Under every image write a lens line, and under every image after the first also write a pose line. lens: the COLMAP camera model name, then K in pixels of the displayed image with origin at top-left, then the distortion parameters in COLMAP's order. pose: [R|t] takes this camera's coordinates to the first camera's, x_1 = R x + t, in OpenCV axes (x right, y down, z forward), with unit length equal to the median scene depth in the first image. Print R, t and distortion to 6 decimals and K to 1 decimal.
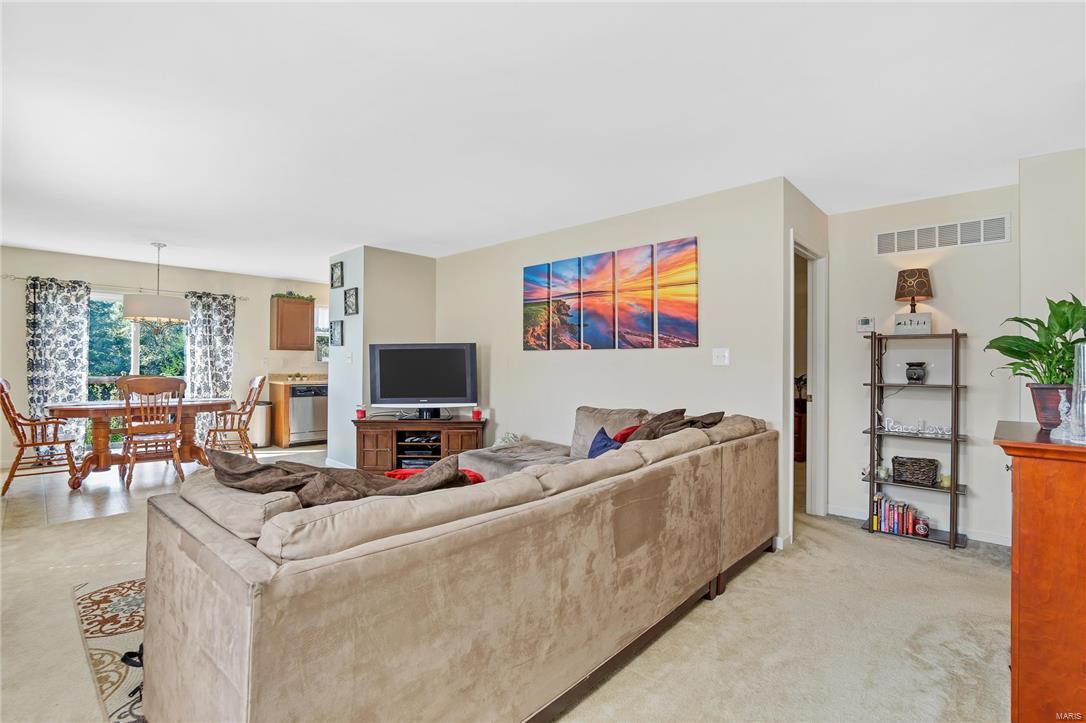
lens RADIAL K [[500.8, 0, 550.0], [0, 500.8, 365.5], [0, 0, 1]] dist [-0.041159, 0.007954]
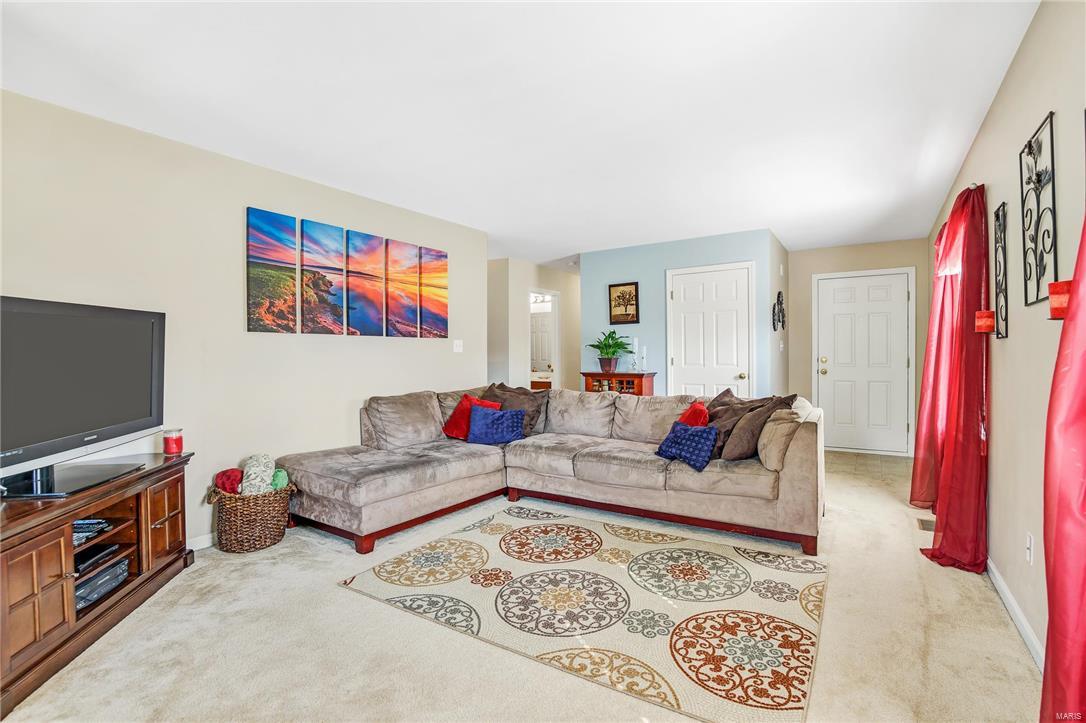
lens RADIAL K [[500.8, 0, 550.0], [0, 500.8, 365.5], [0, 0, 1]] dist [-0.041159, 0.007954]
pose [[-0.174921, -0.031006, 0.984094, -0.743893], [0.000194, 0.999503, 0.031526, -0.005171], [-0.984583, 0.005706, -0.174828, 0.692257]]
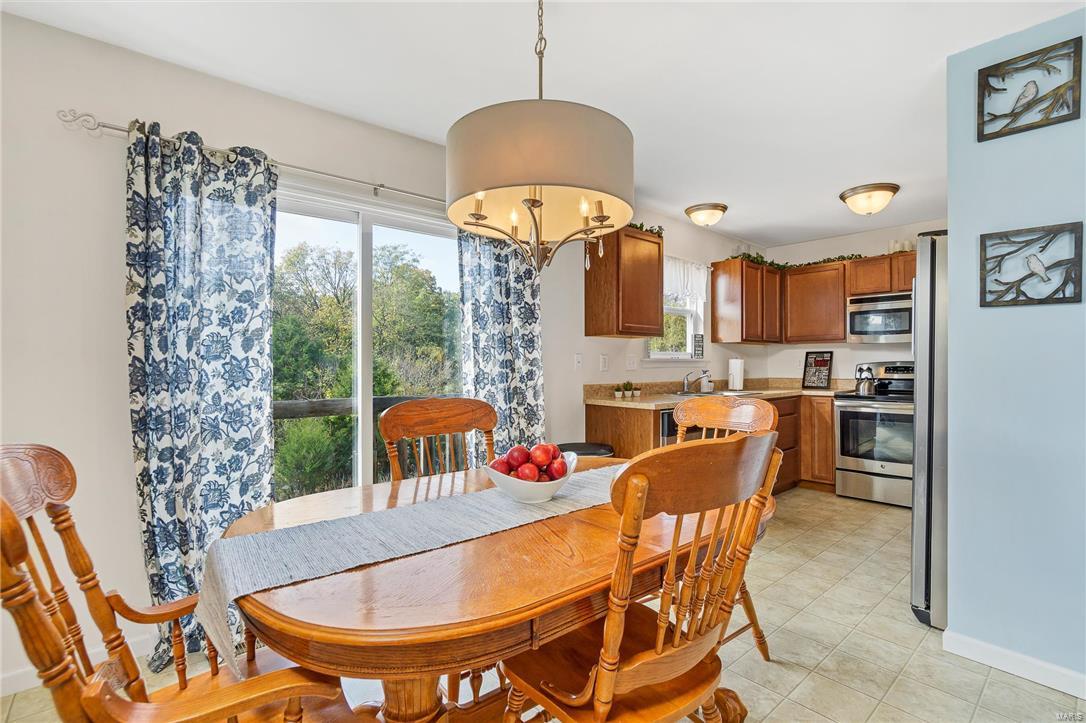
lens RADIAL K [[500.8, 0, 550.0], [0, 500.8, 365.5], [0, 0, 1]] dist [-0.041159, 0.007954]
pose [[0.995057, -0.013432, -0.098393, -0.802609], [0.013583, 0.999907, 0.000867, -0.005094], [0.098372, -0.002199, 0.995147, 0.729726]]
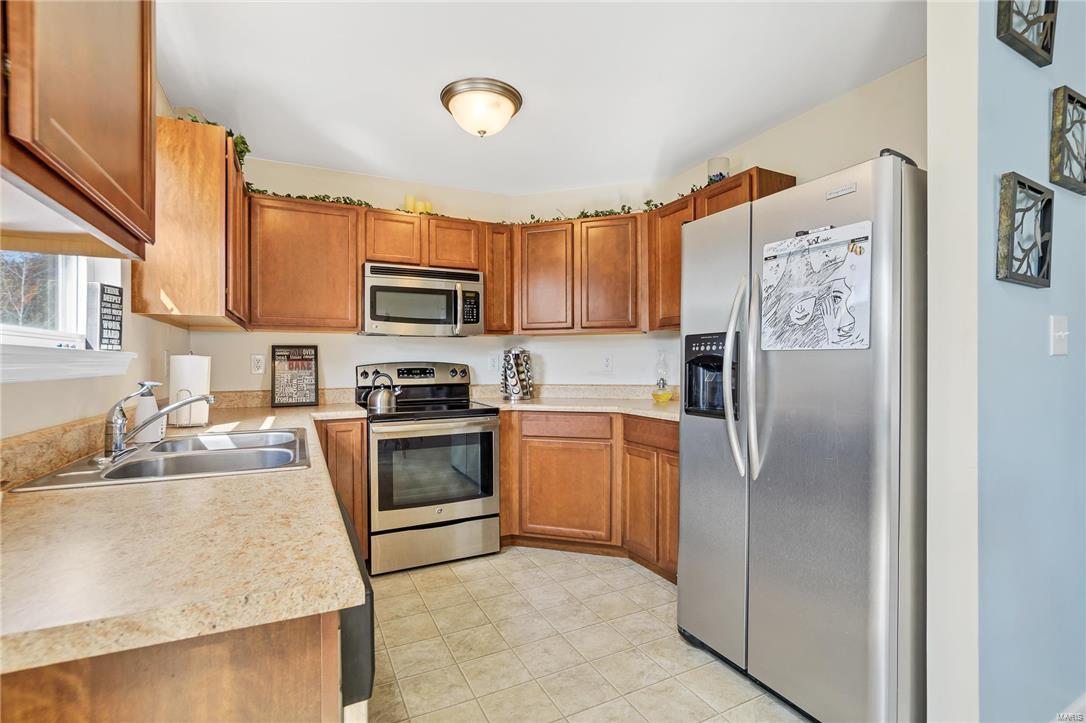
lens RADIAL K [[488.9, 0, 540.3], [0, 488.9, 365.3], [0, 0, 1]] dist [-0.028980, 0.000131]
pose [[0.335519, -0.016506, 0.941889, -0.824681], [0.009908, 0.999853, 0.013992, -0.005682], [-0.941981, 0.004638, 0.335633, 1.287569]]
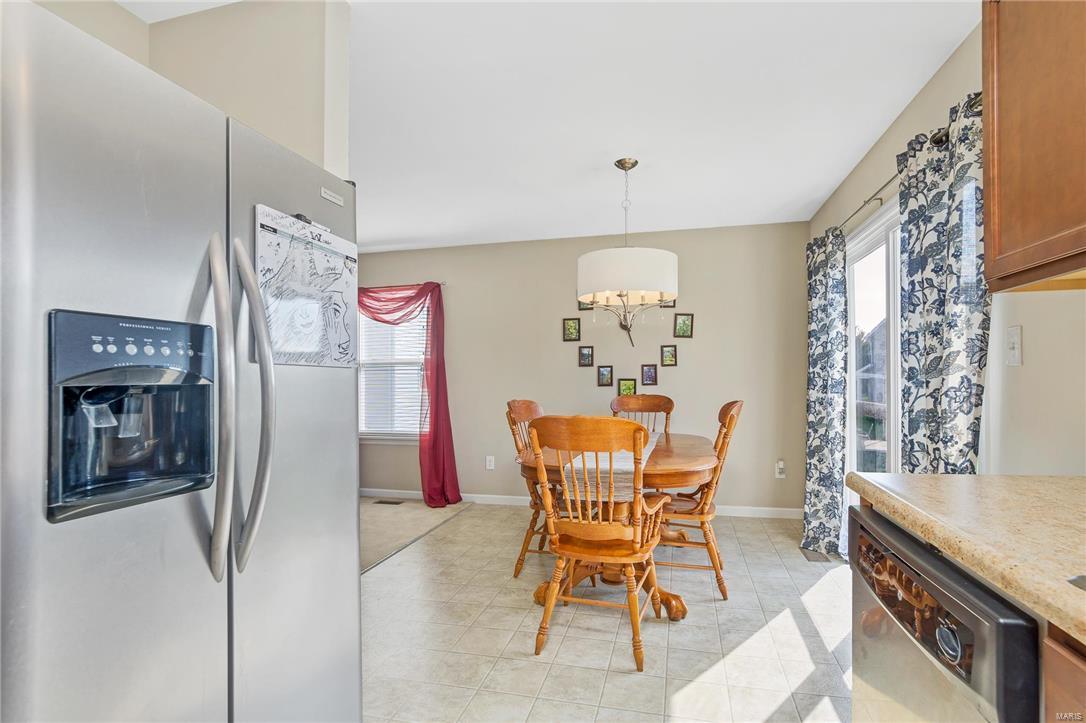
lens RADIAL K [[500.8, 0, 550.0], [0, 500.8, 365.5], [0, 0, 1]] dist [-0.041159, 0.007954]
pose [[-0.873895, -0.015551, -0.485866, -0.477181], [-0.001317, 0.999560, -0.029625, -0.002422], [0.486113, -0.025250, -0.873531, 1.503883]]
